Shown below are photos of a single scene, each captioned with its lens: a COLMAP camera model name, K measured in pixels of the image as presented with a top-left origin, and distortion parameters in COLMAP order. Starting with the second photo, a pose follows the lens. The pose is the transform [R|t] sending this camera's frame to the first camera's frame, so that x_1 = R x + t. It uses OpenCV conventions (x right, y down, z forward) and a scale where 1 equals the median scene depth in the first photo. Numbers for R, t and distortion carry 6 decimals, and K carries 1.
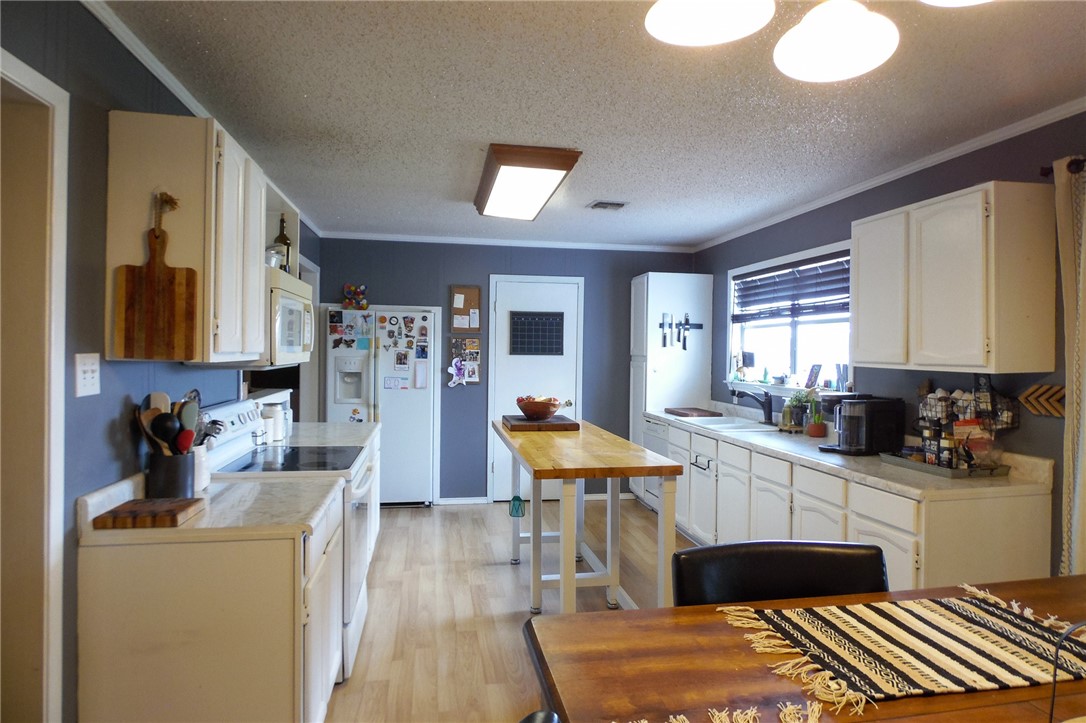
lens RADIAL K [[659.4, 0, 553.4], [0, 659.4, 359.8], [0, 0, 1]] dist [-0.013290, -0.017749]
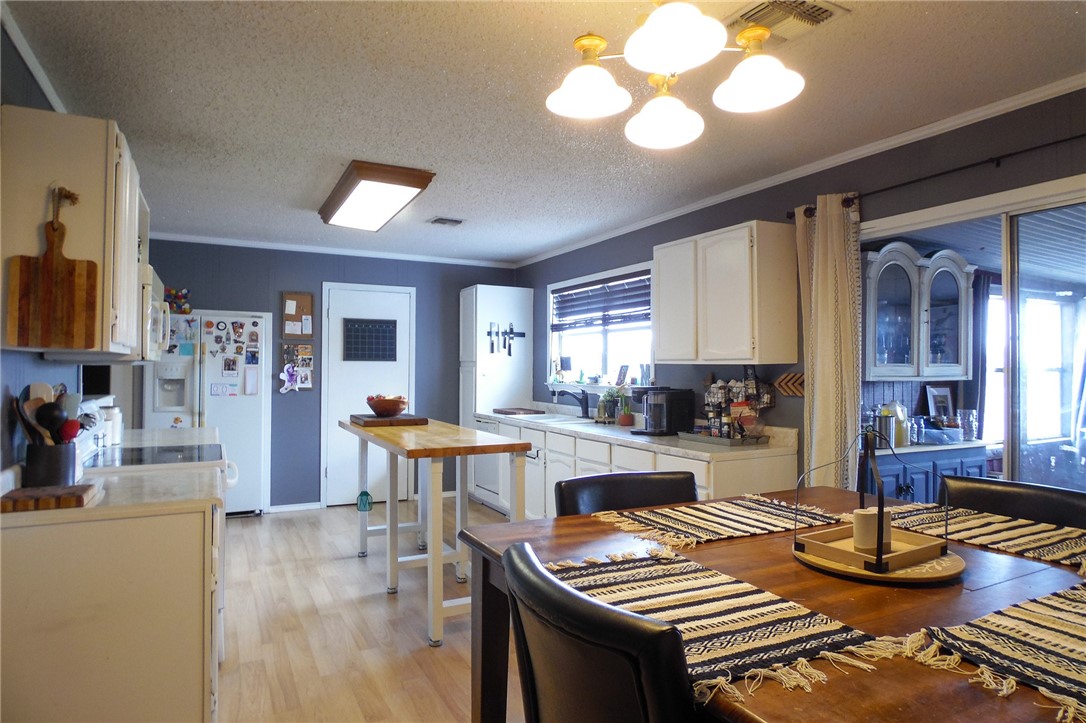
lens RADIAL K [[659.4, 0, 559.3], [0, 659.4, 362.5], [0, 0, 1]] dist [-0.013290, -0.017749]
pose [[0.953658, -0.005151, 0.300848, -0.057673], [0.011234, 0.999766, -0.018493, 0.018818], [-0.300683, 0.021016, 0.953493, -0.079975]]
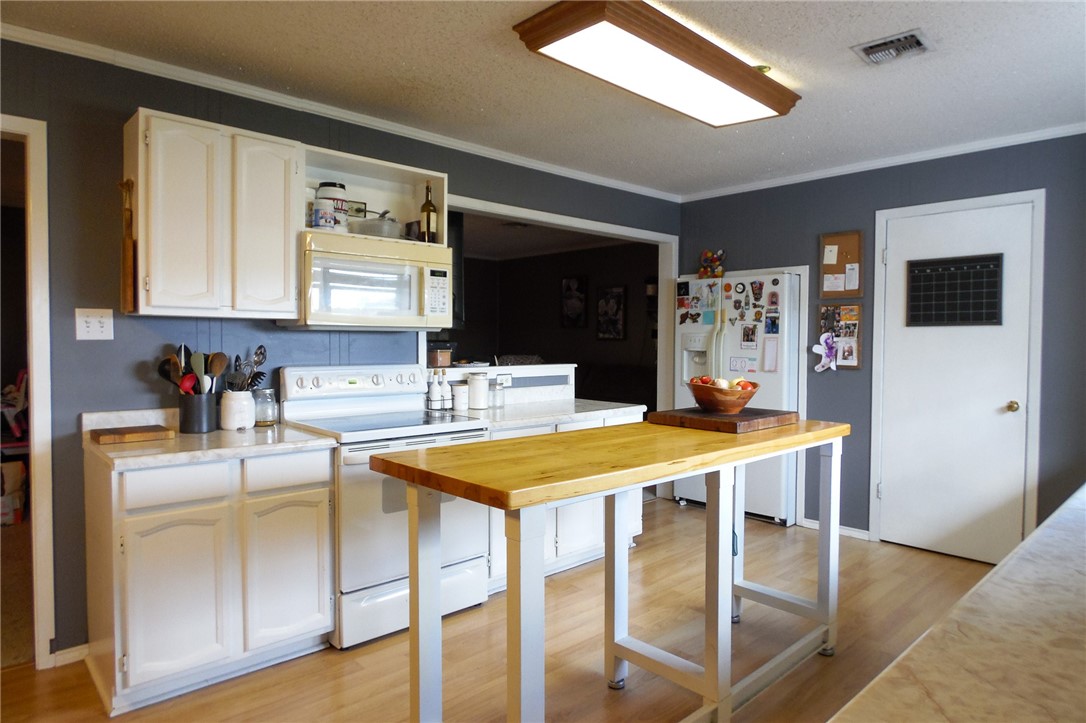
lens RADIAL K [[659.4, 0, 515.6], [0, 659.4, 348.3], [0, 0, 1]] dist [-0.013290, -0.017749]
pose [[0.519832, -0.002635, -0.854264, 0.313282], [-0.009352, 0.999918, -0.008776, 0.025383], [0.854217, 0.012551, 0.519765, 0.341285]]
